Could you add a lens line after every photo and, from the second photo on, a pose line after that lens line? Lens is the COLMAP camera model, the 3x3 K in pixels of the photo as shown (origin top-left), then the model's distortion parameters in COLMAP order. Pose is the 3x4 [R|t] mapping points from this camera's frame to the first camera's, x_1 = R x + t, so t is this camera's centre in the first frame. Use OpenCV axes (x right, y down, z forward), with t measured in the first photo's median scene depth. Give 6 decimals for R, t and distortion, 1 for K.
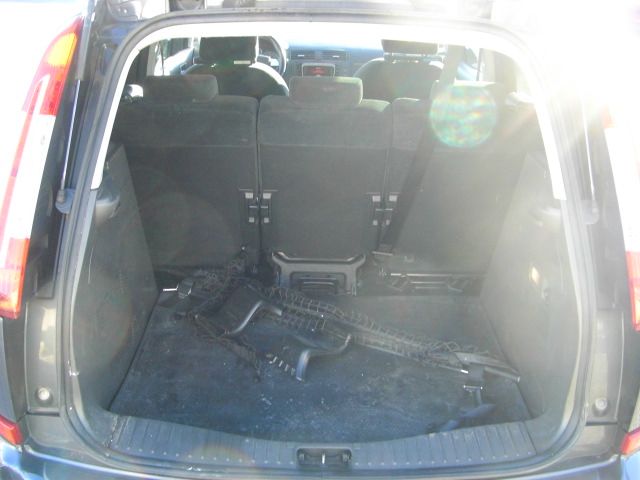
lens RADIAL K [[697.0, 0, 320.0], [0, 697.0, 240.0], [0, 0, 1]] dist [-0.160694, 0.056612]
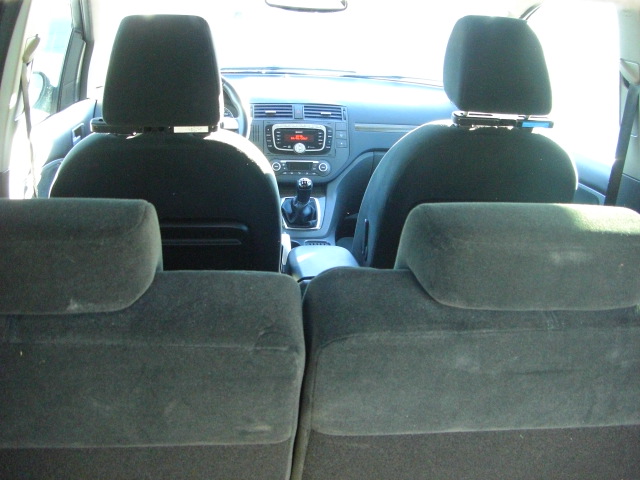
lens RADIAL K [[697.0, 0, 320.0], [0, 697.0, 240.0], [0, 0, 1]] dist [-0.160694, 0.056612]
pose [[0.991887, -0.017857, 0.125860, -0.080684], [0.026483, 0.997388, -0.067195, -0.136312], [-0.124332, 0.069983, 0.989770, 0.479520]]
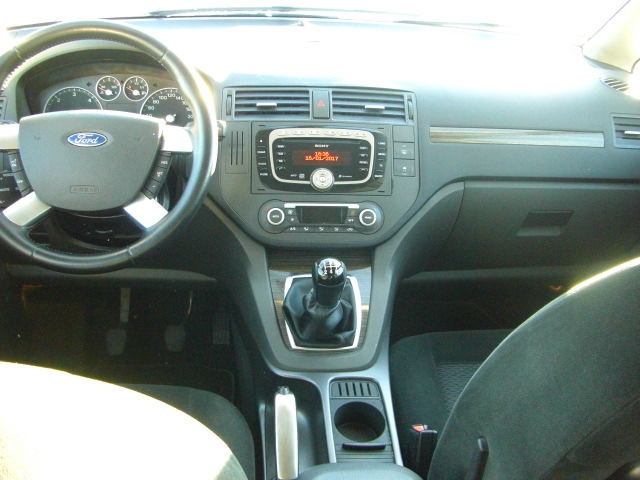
lens RADIAL K [[697.0, 0, 320.0], [0, 697.0, 240.0], [0, 0, 1]] dist [-0.160694, 0.056612]
pose [[0.996761, -0.013748, 0.079238, -0.036465], [0.010829, 0.999251, 0.037142, -0.272424], [-0.079689, -0.036164, 0.996164, 0.851721]]
